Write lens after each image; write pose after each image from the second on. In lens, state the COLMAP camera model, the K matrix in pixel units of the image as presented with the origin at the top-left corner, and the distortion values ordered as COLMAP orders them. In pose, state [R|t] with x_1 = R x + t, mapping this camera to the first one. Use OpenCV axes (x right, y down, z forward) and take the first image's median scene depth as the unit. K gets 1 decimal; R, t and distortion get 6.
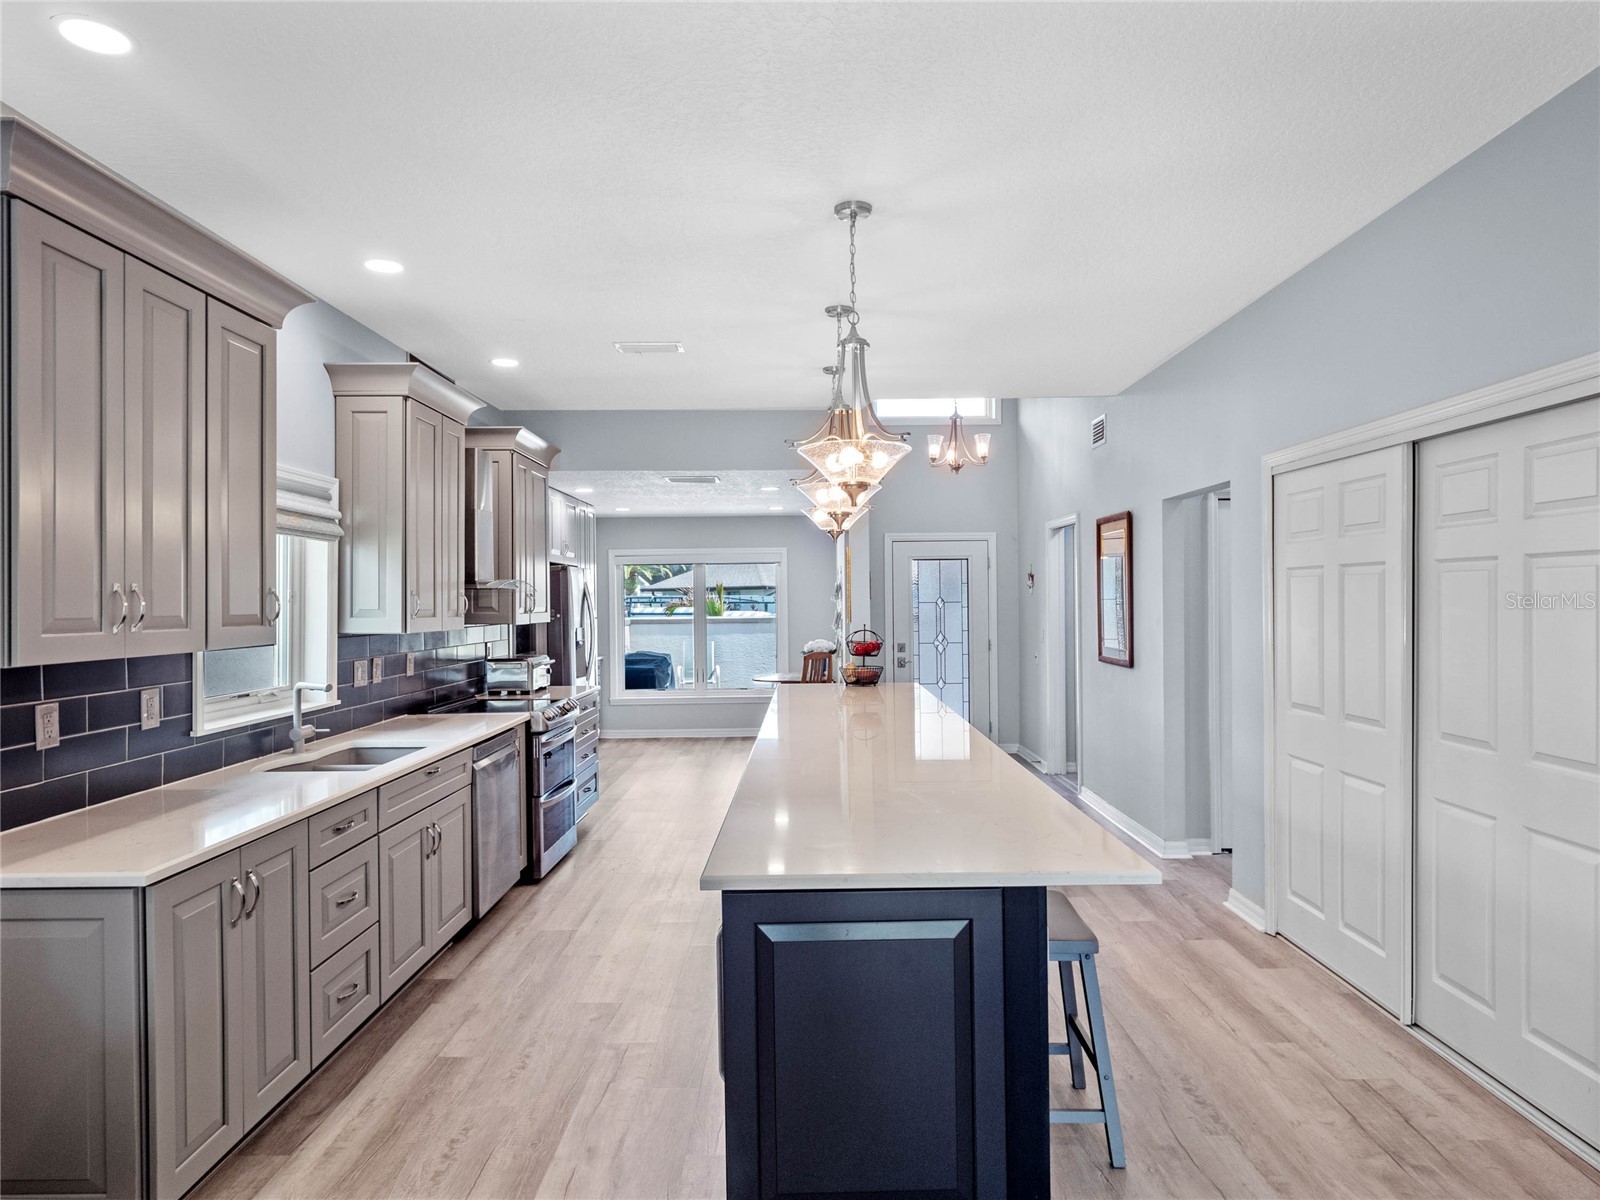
lens RADIAL K [[920.8, 0, 800.0], [0, 920.8, 600.0], [0, 0, 1]] dist [-0.001230, 0.000552]
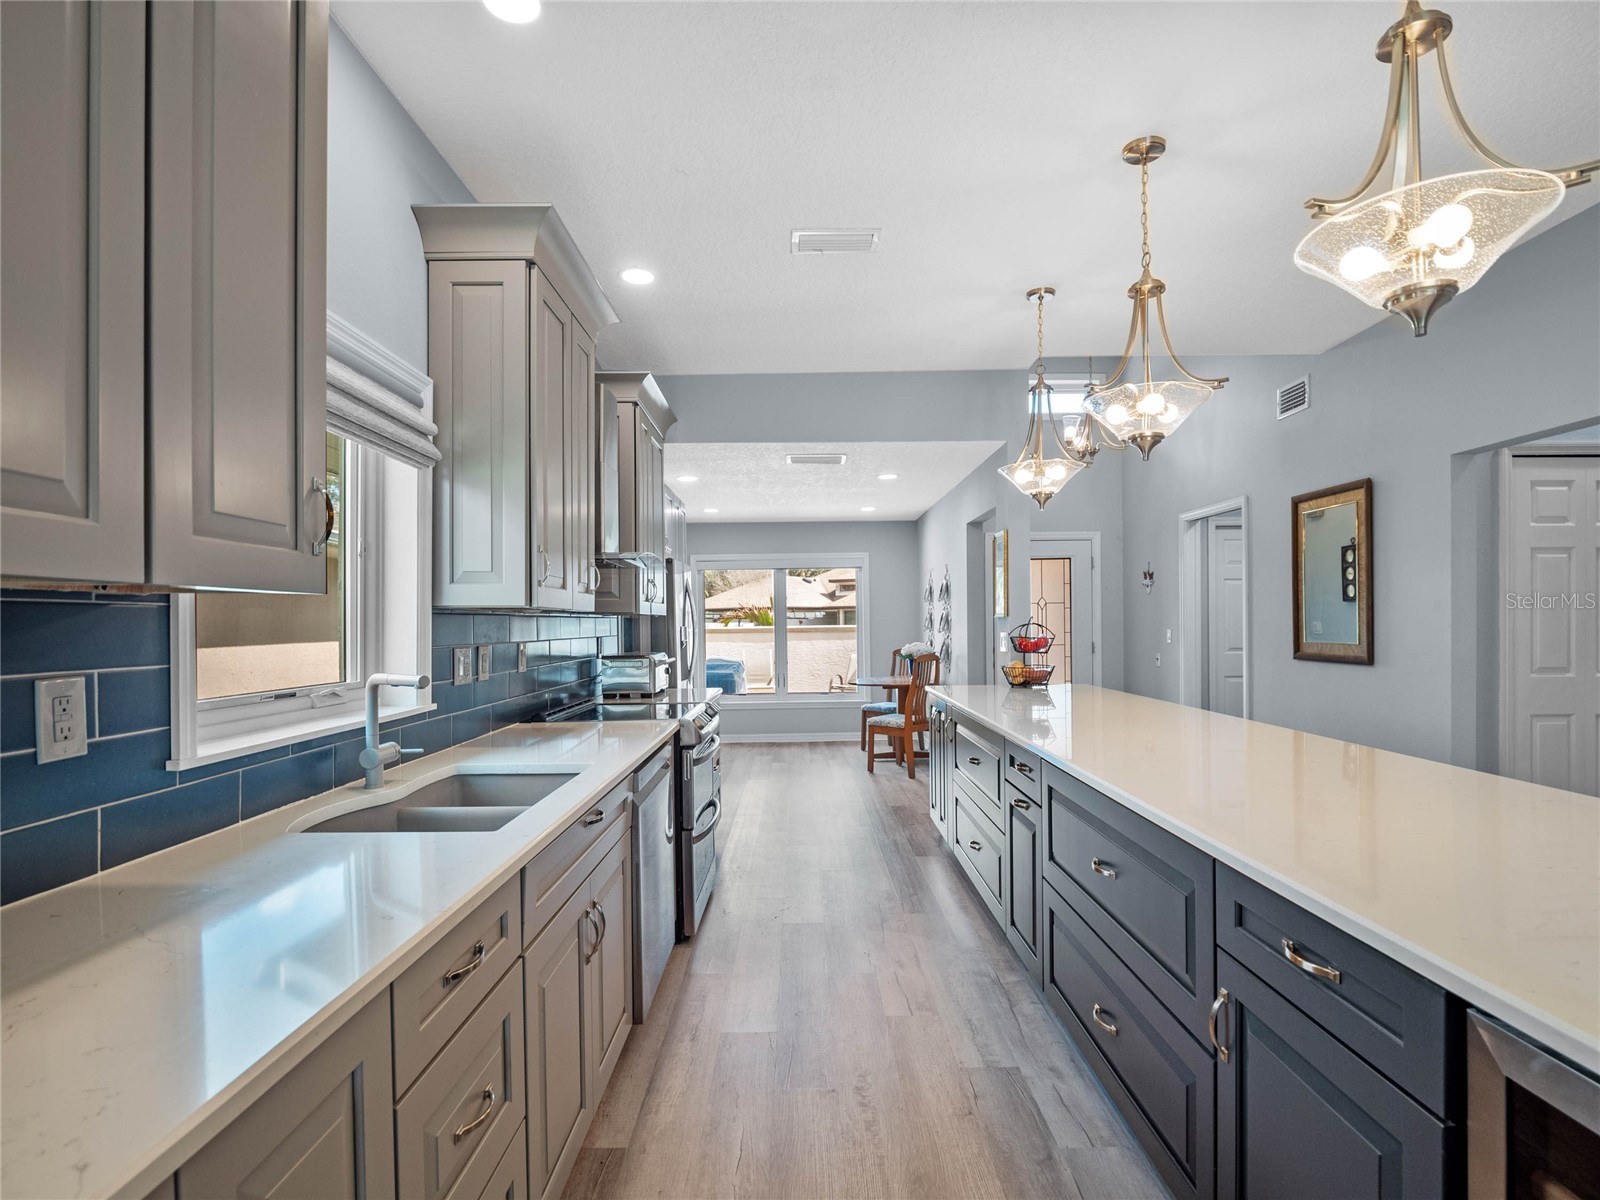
lens RADIAL K [[765.9, 0, 802.7], [0, 765.9, 627.1], [0, 0, 1]] dist [-0.008844, -0.000552]
pose [[0.999982, -0.000933, 0.005949, -0.225334], [0.000898, 0.999983, 0.005818, 0.047945], [-0.005954, -0.005813, 0.999965, 0.421364]]
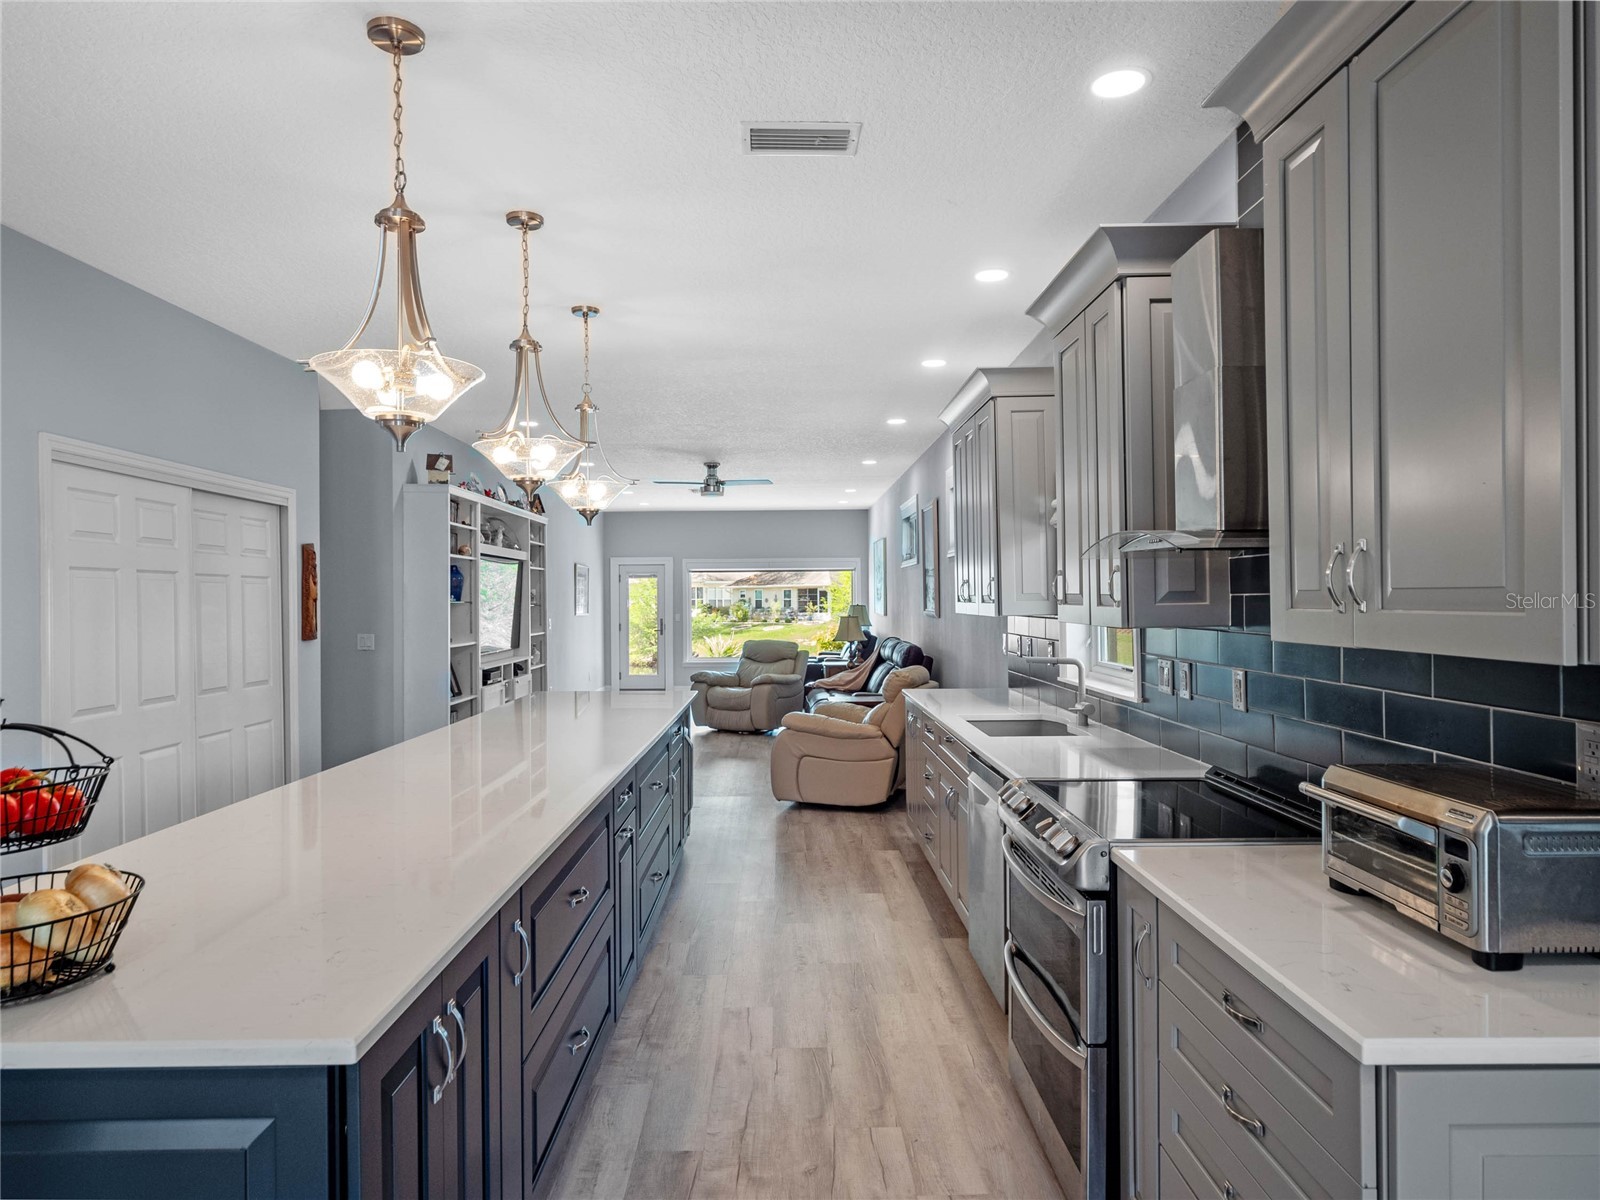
lens RADIAL K [[920.8, 0, 800.0], [0, 920.8, 600.0], [0, 0, 1]] dist [-0.001230, 0.000552]
pose [[-0.999486, 0.019810, -0.025198, -0.166967], [0.019802, 0.999804, 0.000558, 0.011671], [0.025204, 0.000059, -0.999682, 1.802437]]
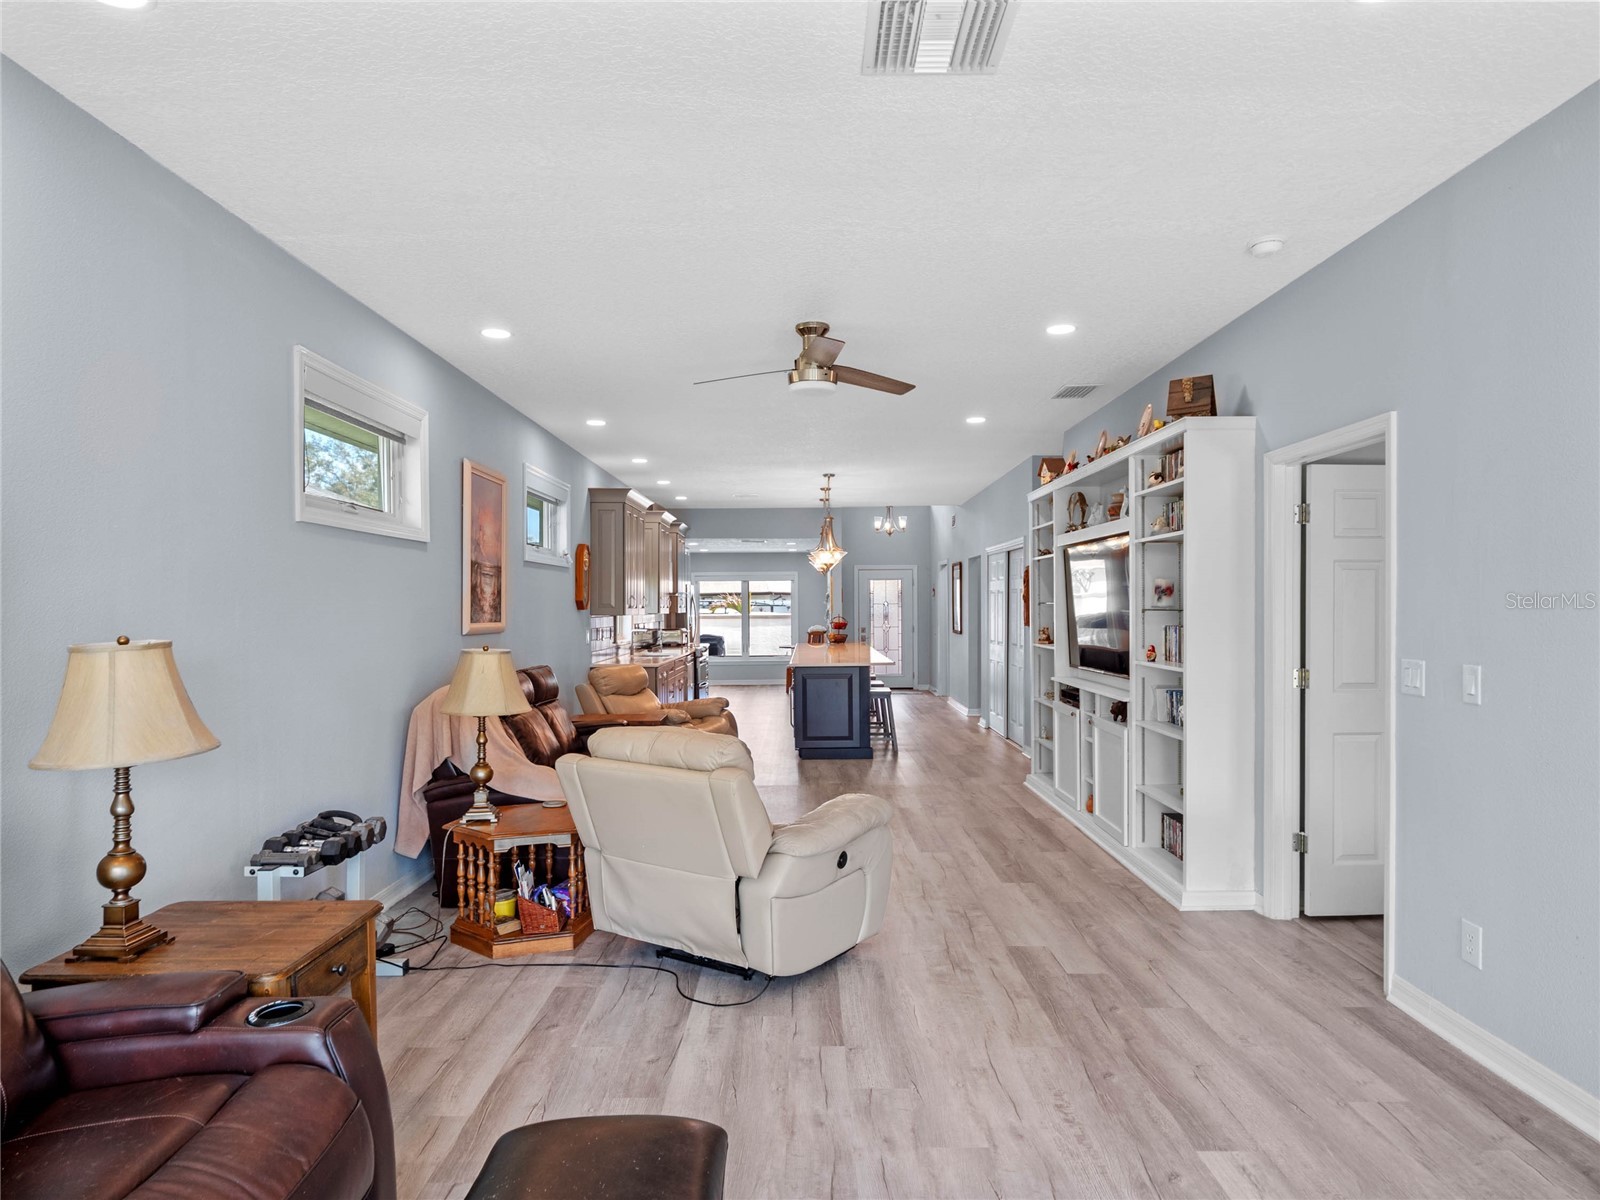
lens RADIAL K [[920.8, 0, 800.0], [0, 920.8, 600.0], [0, 0, 1]] dist [-0.001230, 0.000552]
pose [[0.999989, 0.004317, 0.001900, -0.033269], [-0.004308, 0.999979, -0.004934, 0.009162], [-0.001921, 0.004925, 0.999986, -1.596307]]
